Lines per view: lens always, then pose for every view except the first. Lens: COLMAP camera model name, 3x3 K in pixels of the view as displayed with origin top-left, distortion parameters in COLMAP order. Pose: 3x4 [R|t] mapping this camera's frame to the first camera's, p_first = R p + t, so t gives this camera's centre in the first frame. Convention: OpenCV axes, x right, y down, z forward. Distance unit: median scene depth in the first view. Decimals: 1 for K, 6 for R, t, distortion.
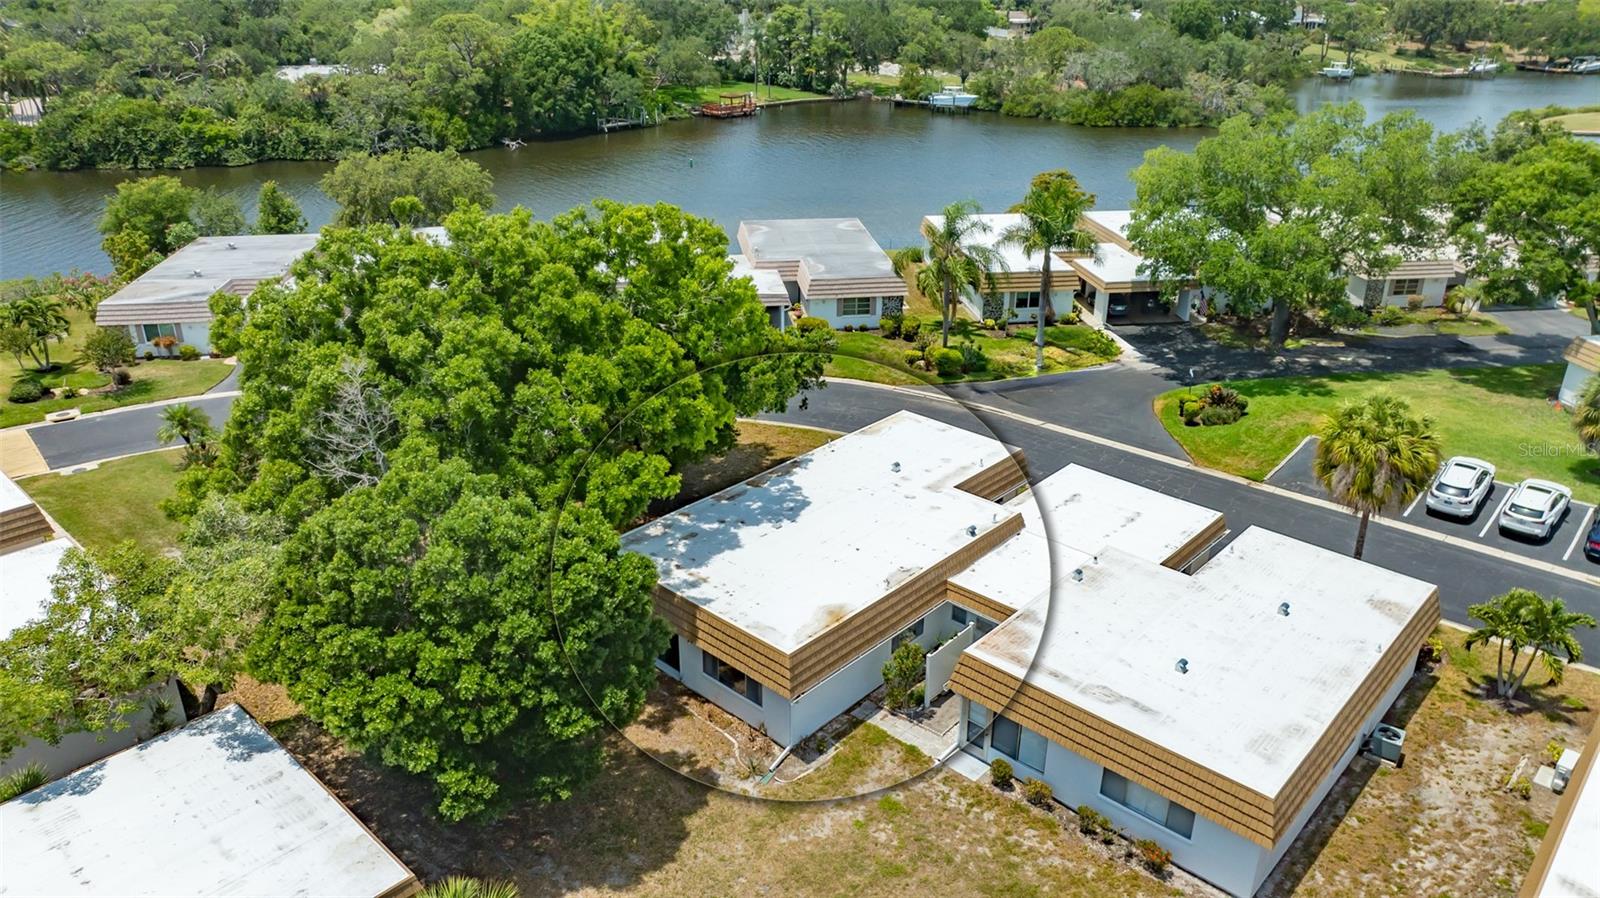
lens RADIAL K [[1125.7, 0, 800.0], [0, 1125.7, 449.0], [0, 0, 1]] dist [-0.053655, 0.063920]
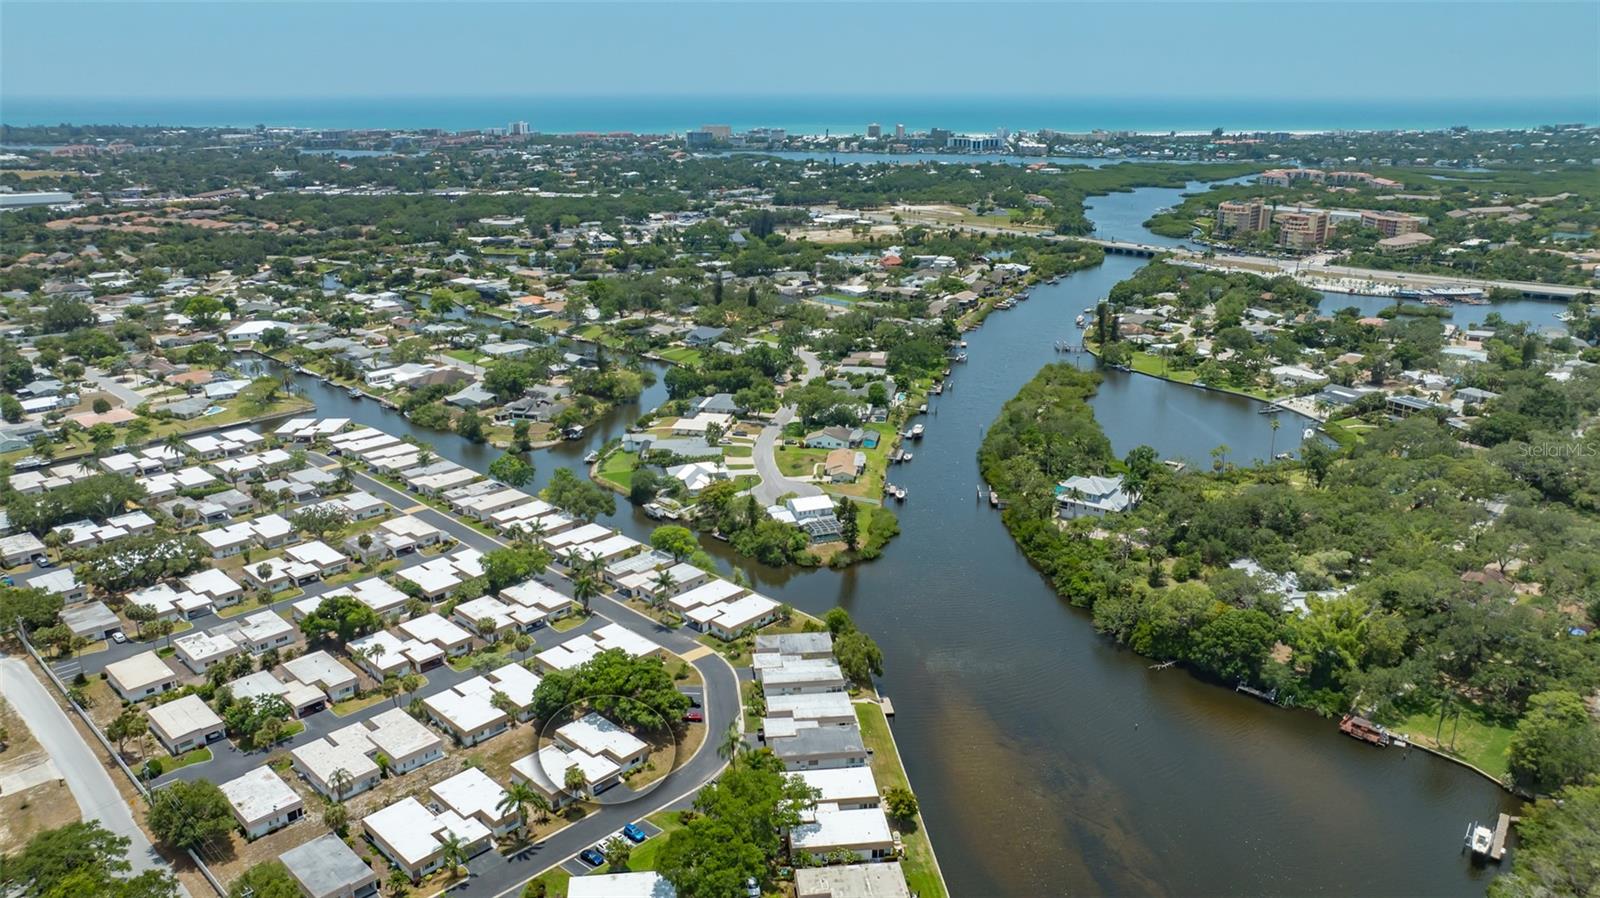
lens RADIAL K [[1124.4, 0, 803.0], [0, 1124.4, 439.5], [0, 0, 1]] dist [-0.014620, -0.007681]
pose [[-0.011422, 0.300732, -0.953640, 3.494497], [-0.412826, 0.867212, 0.278421, -2.271712], [0.910738, 0.396867, 0.114245, 0.521258]]
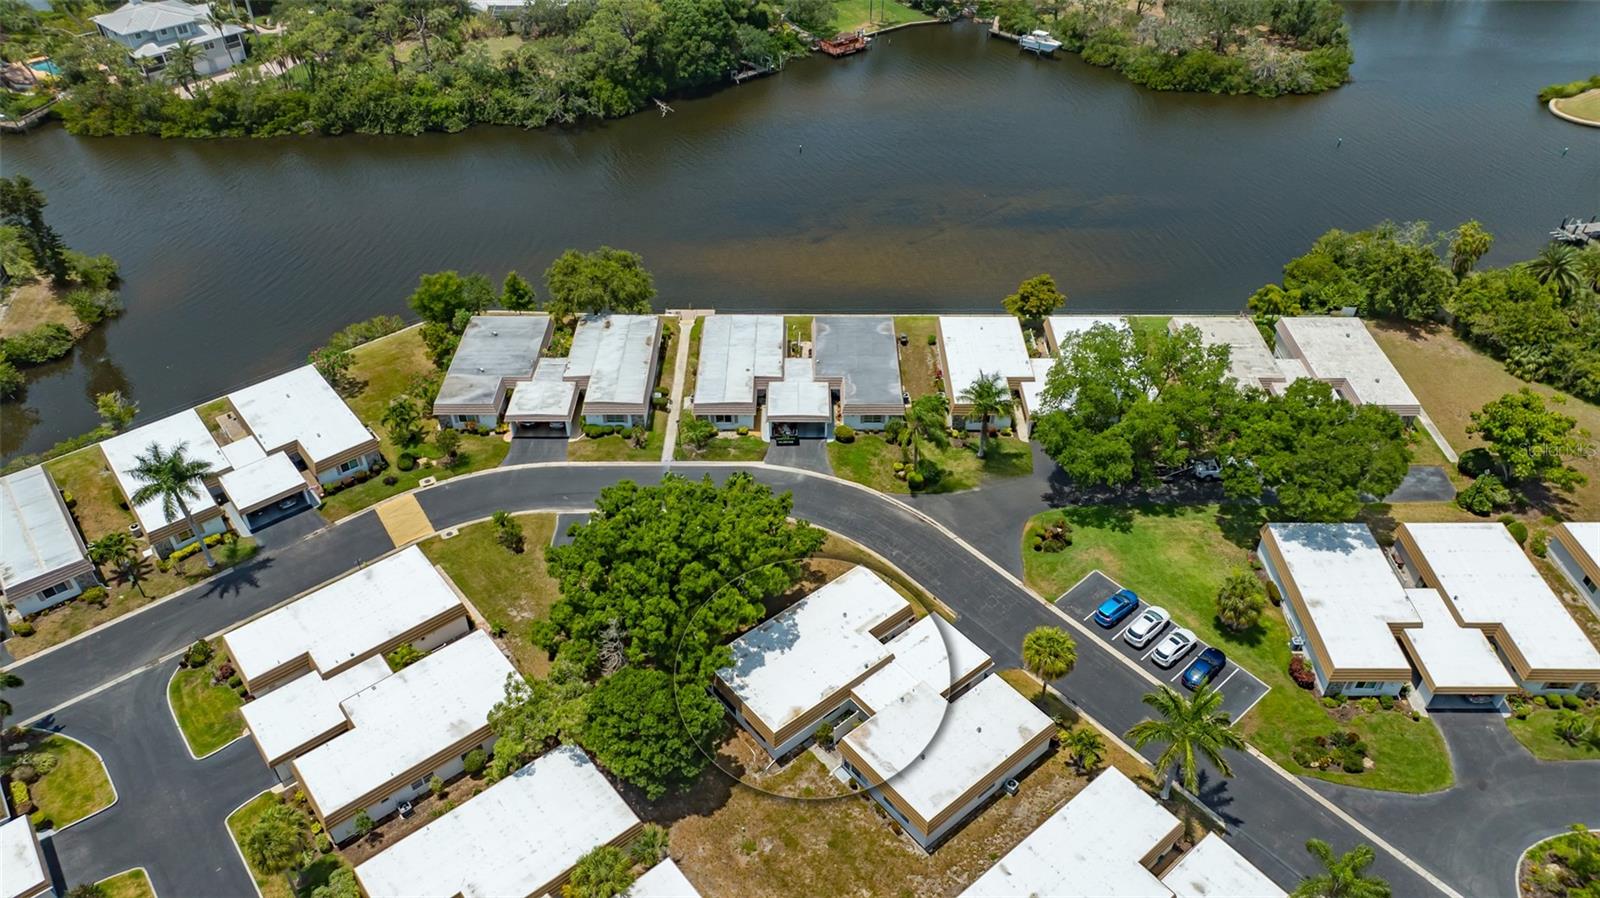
lens RADIAL K [[1124.4, 0, 803.0], [0, 1124.4, 439.5], [0, 0, 1]] dist [-0.014620, -0.007681]
pose [[0.991562, 0.080725, -0.101430, 0.156215], [-0.053050, 0.966612, 0.250693, -0.664858], [0.118280, -0.243197, 0.962738, -0.783608]]
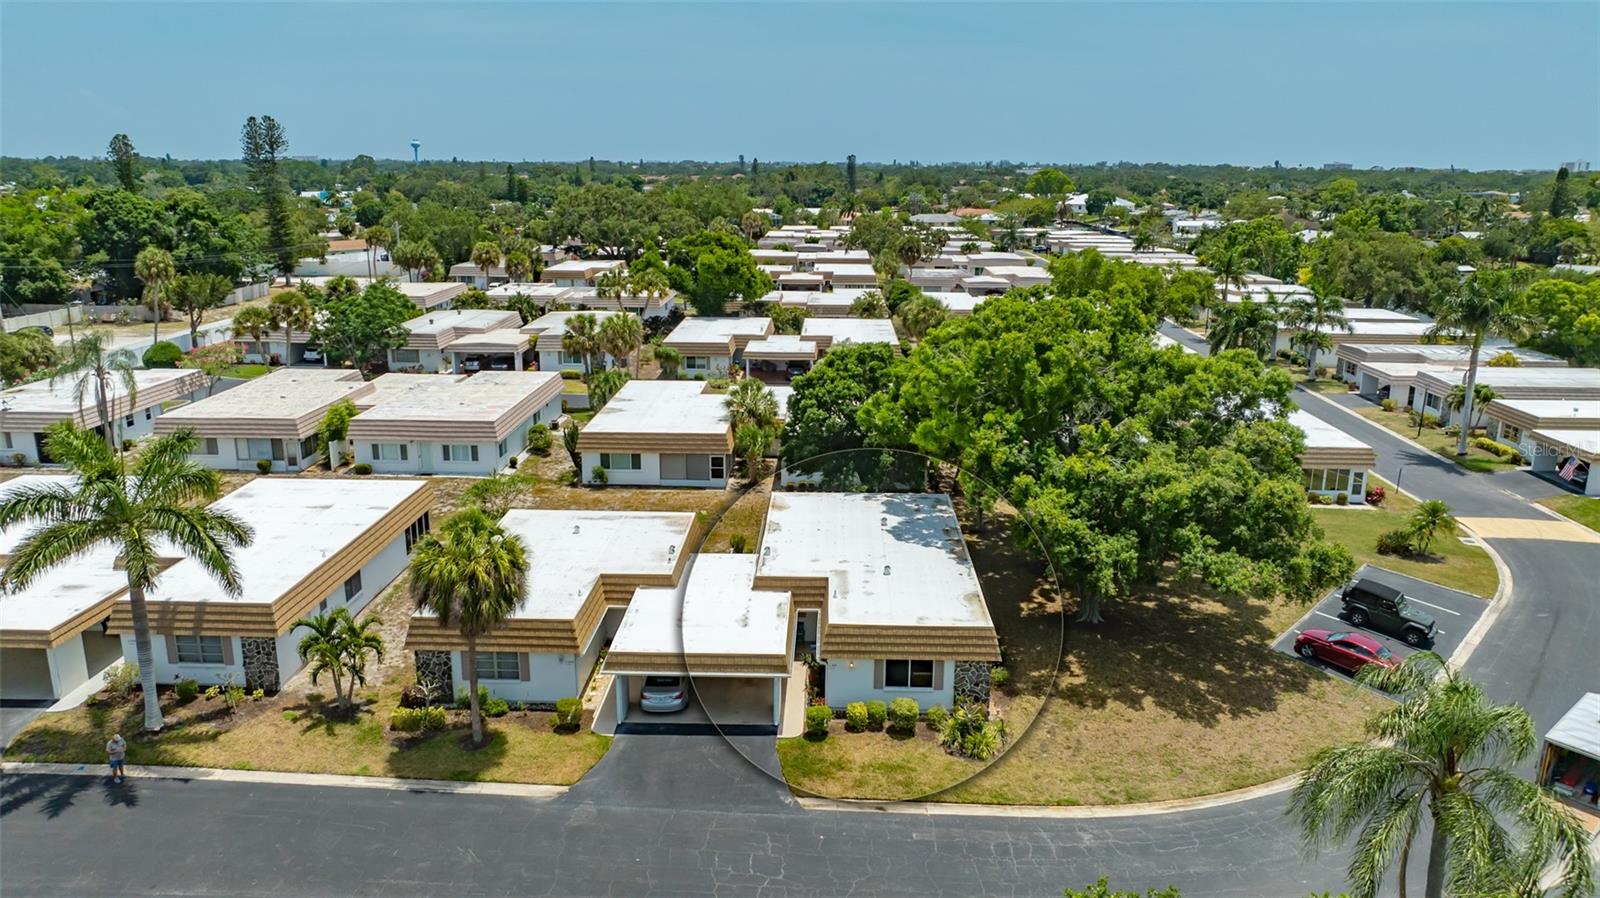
lens RADIAL K [[1124.4, 0, 803.0], [0, 1124.4, 439.5], [0, 0, 1]] dist [-0.014620, -0.007681]
pose [[-0.751491, 0.153301, -0.641685, 0.648577], [-0.277119, 0.809318, 0.517889, -0.491896], [0.598720, 0.567012, -0.565713, 1.179117]]
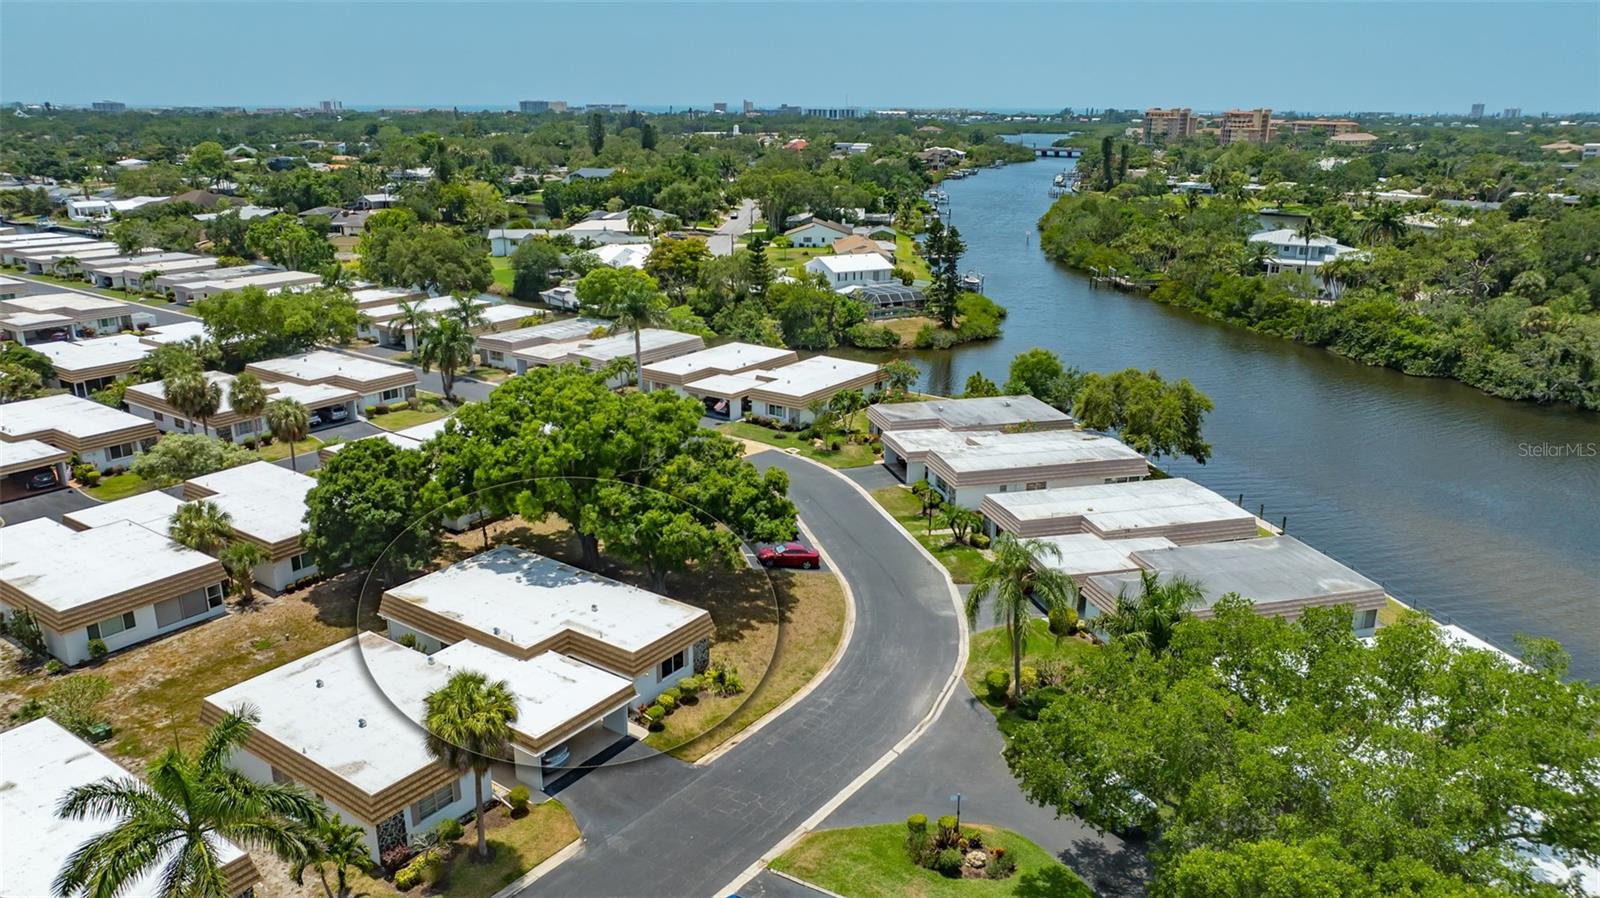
lens RADIAL K [[1124.4, 0, 803.0], [0, 1124.4, 439.5], [0, 0, 1]] dist [-0.014620, -0.007681]
pose [[0.134710, 0.285012, -0.949011, 1.146037], [-0.413227, 0.886643, 0.207625, -0.469781], [0.900609, 0.364188, 0.237214, 0.646478]]
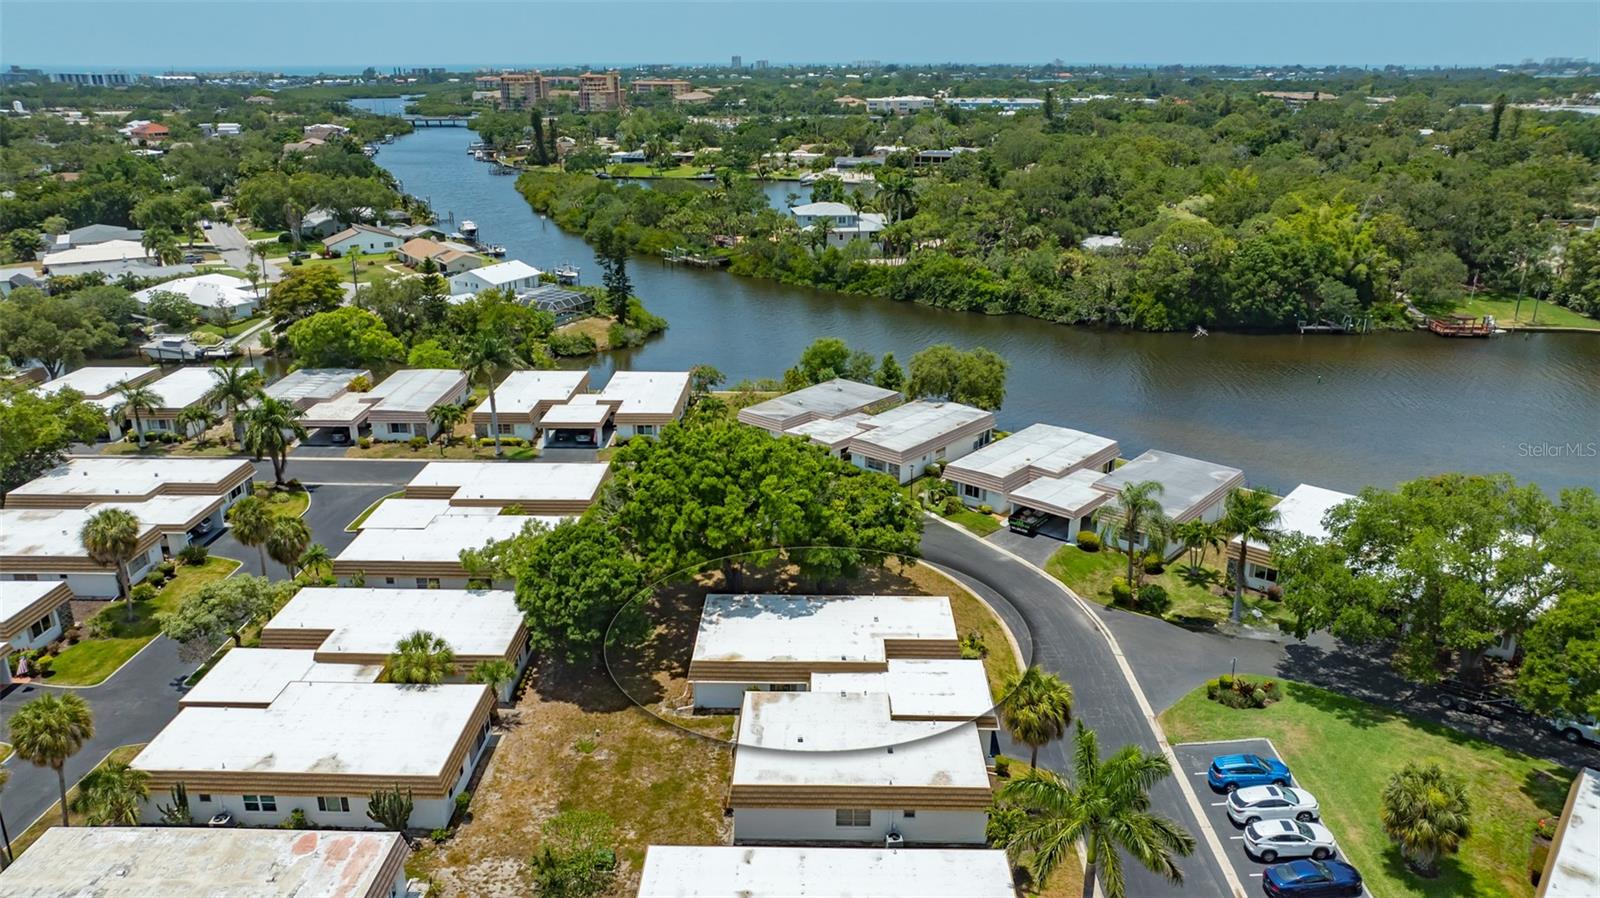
lens RADIAL K [[1124.4, 0, 803.0], [0, 1124.4, 439.5], [0, 0, 1]] dist [-0.014620, -0.007681]
pose [[0.664957, 0.238766, -0.707689, 0.929271], [-0.305635, 0.951547, 0.033860, -0.214774], [0.681484, 0.193779, 0.705712, -0.282107]]
